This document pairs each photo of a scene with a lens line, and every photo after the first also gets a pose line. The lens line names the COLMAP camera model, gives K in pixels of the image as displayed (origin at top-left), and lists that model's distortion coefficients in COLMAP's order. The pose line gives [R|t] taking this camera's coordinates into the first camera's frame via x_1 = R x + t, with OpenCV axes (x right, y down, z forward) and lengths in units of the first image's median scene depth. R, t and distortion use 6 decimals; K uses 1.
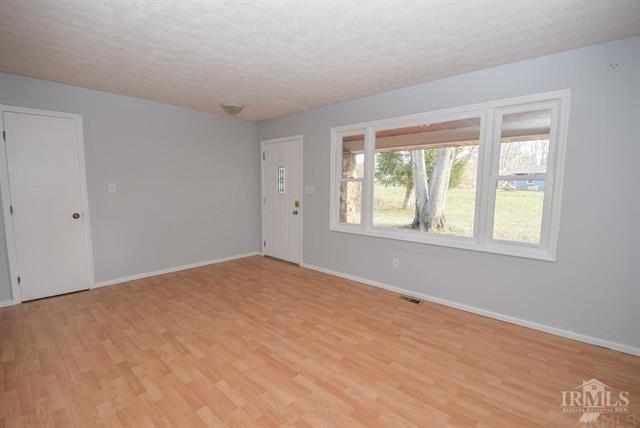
lens RADIAL K [[280.1, 0, 317.8], [0, 280.1, 216.8], [0, 0, 1]] dist [0.007585, -0.019323]
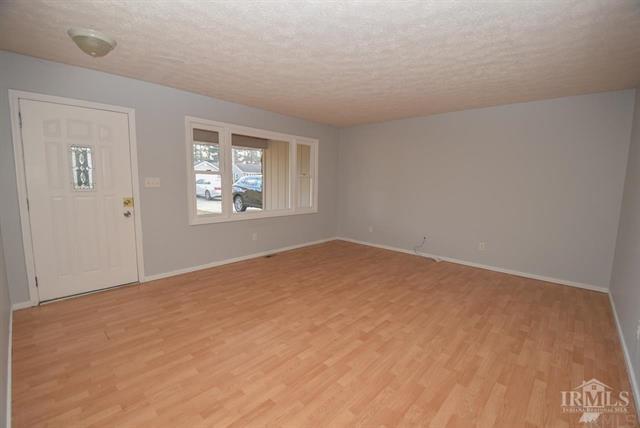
lens RADIAL K [[280.1, 0, 317.8], [0, 280.1, 216.8], [0, 0, 1]] dist [0.007585, -0.019323]
pose [[0.040284, -0.141182, 0.989164, -1.095553], [0.091508, 0.986328, 0.137050, -0.087219], [-0.994989, 0.084996, 0.052652, 0.663449]]
